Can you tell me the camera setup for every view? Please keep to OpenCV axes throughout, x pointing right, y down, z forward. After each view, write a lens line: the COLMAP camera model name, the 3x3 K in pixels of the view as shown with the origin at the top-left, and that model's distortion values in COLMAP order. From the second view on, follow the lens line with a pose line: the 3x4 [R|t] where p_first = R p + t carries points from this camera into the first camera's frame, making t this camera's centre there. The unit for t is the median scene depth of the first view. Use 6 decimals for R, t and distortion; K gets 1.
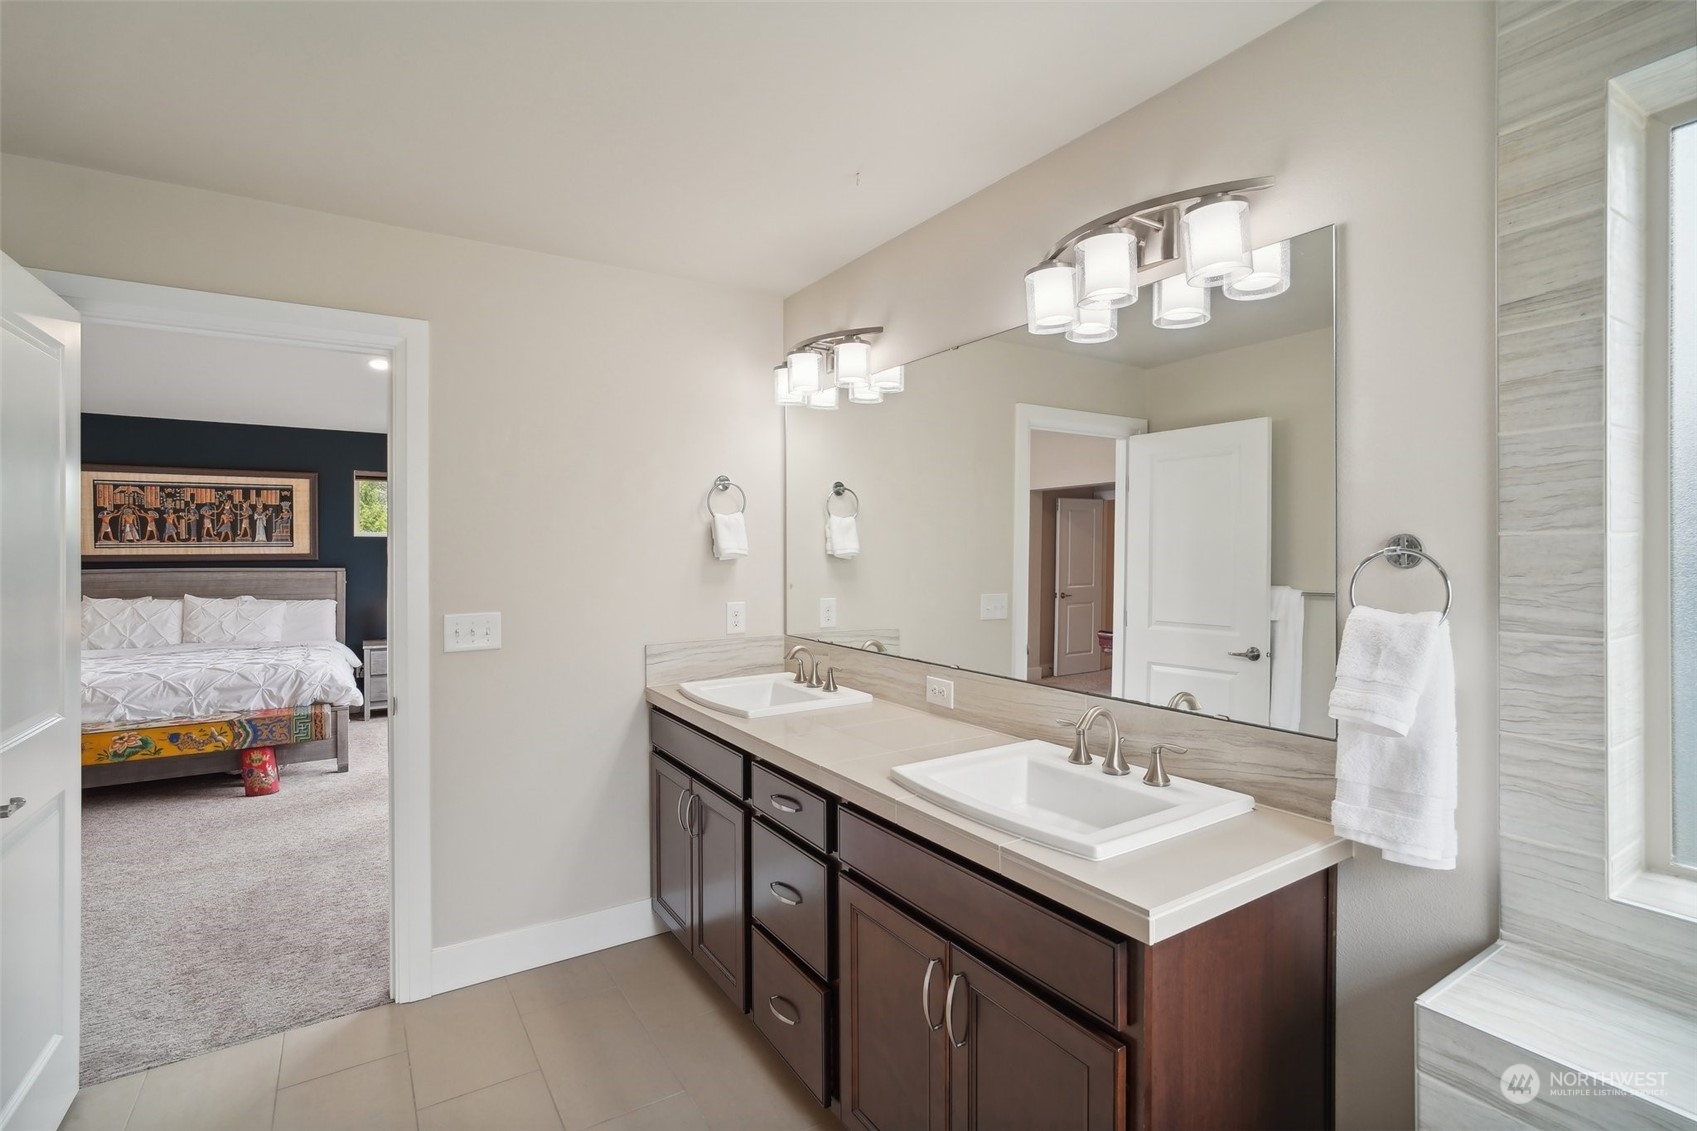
lens RADIAL K [[804.7, 0, 853.2], [0, 804.7, 556.0], [0, 0, 1]] dist [-0.003816, 0.005230]
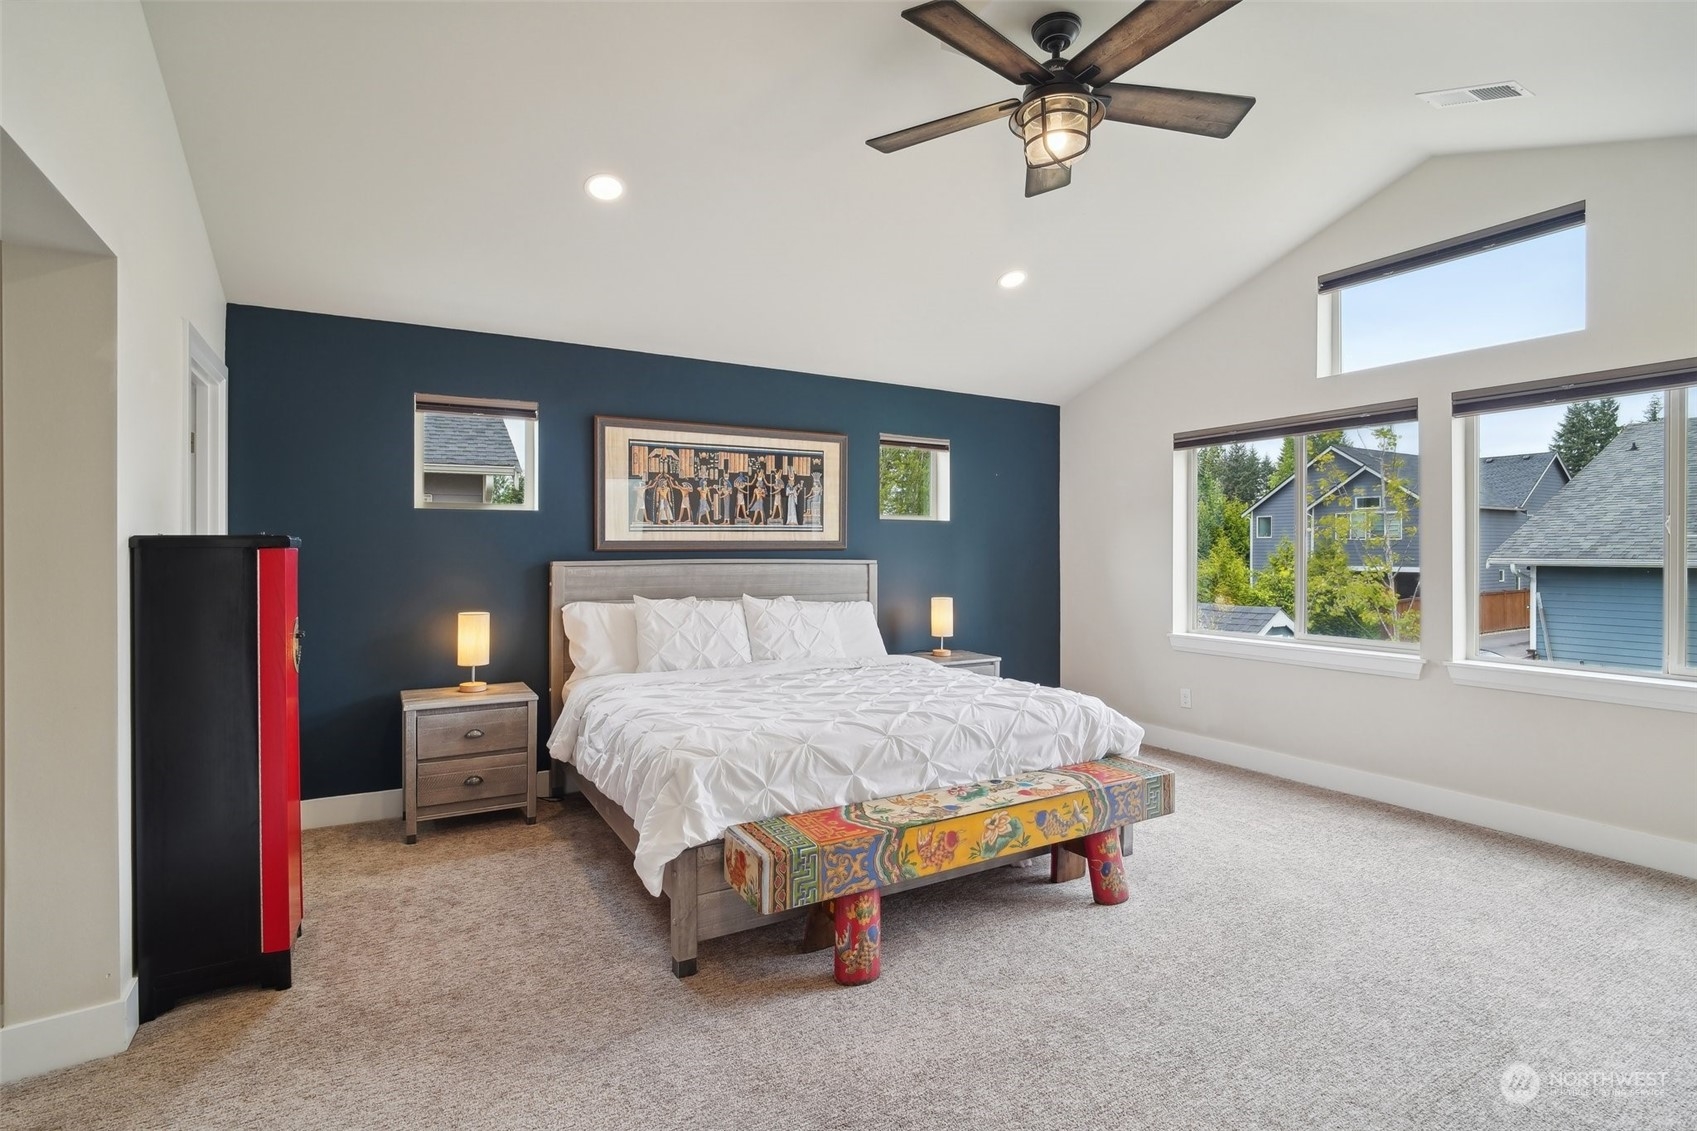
lens RADIAL K [[804.7, 0, 847.0], [0, 804.7, 558.2], [0, 0, 1]] dist [-0.003816, 0.005230]
pose [[0.999655, 0.000483, -0.026265, -0.695049], [-0.000505, 1.000000, -0.000808, 0.014915], [0.026265, 0.000821, 0.999655, 0.255804]]
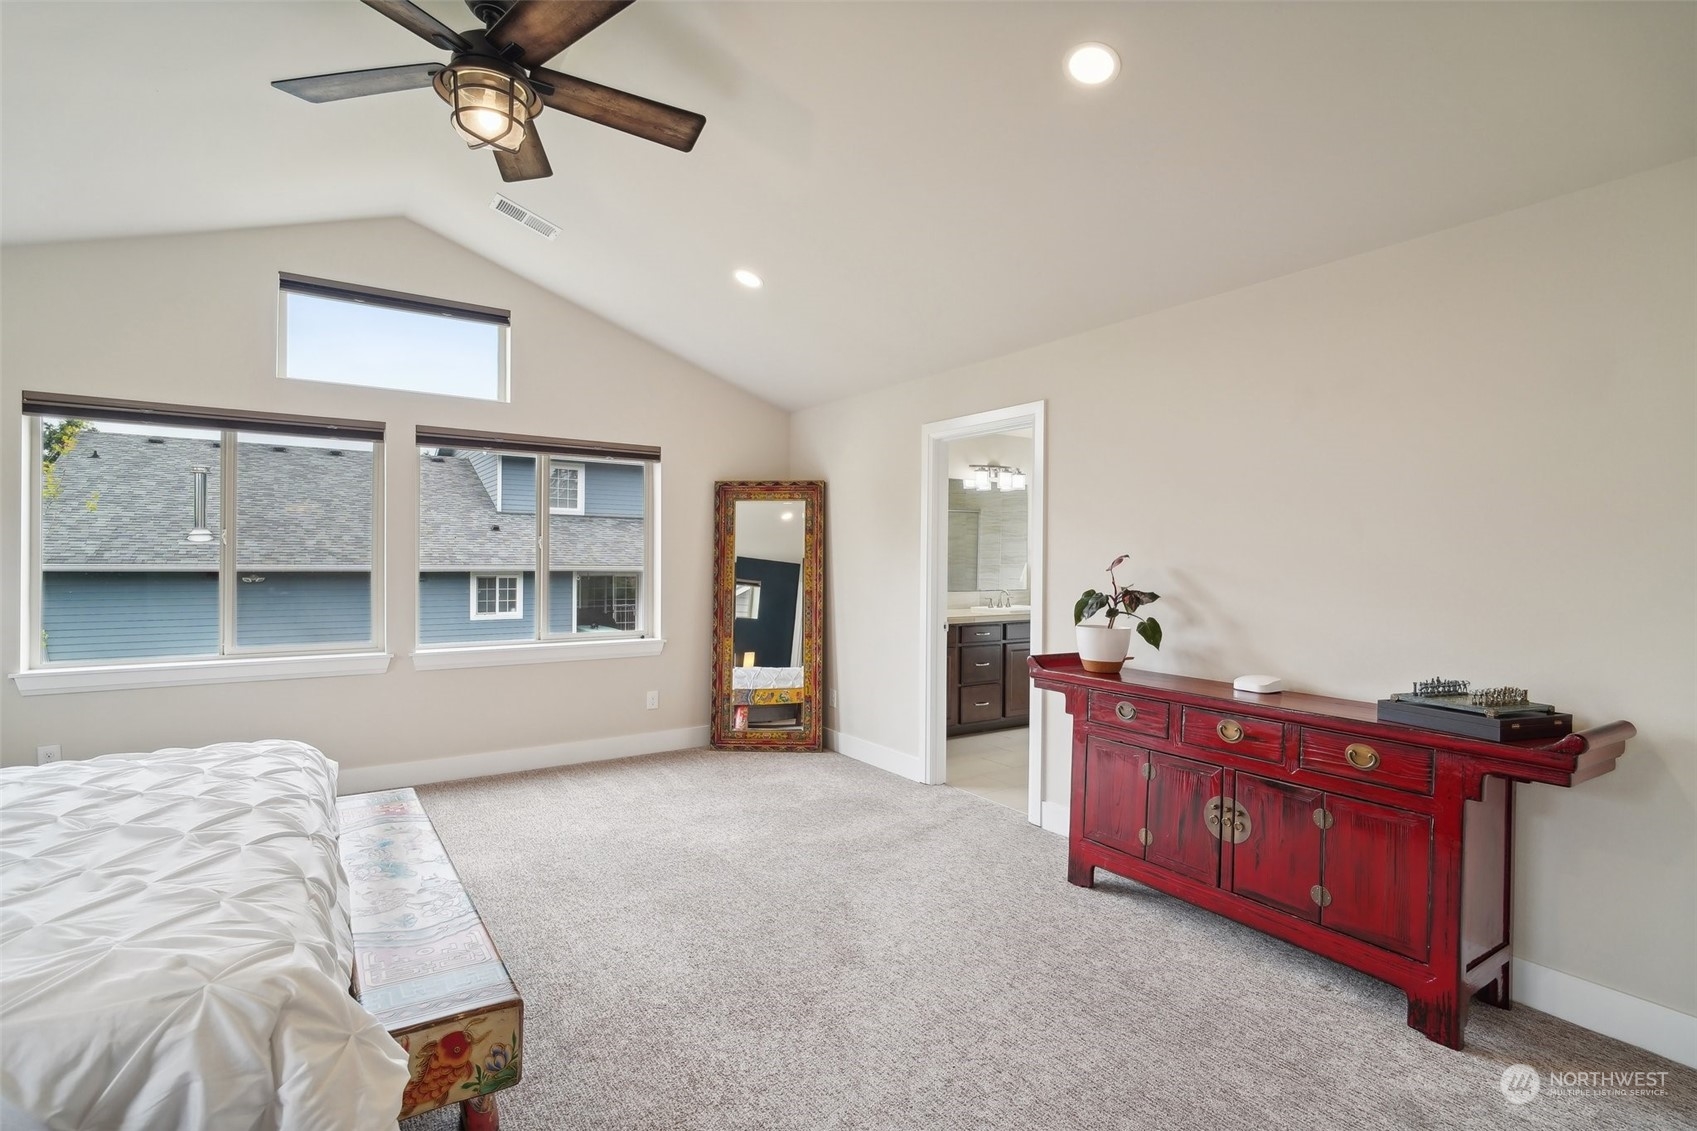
lens RADIAL K [[804.7, 0, 852.0], [0, 804.7, 566.1], [0, 0, 1]] dist [-0.003816, 0.005230]
pose [[-0.026030, -0.005858, 0.999644, -0.941212], [0.002264, 0.999980, 0.005919, 0.012250], [-0.999659, 0.002417, -0.026016, 0.467872]]
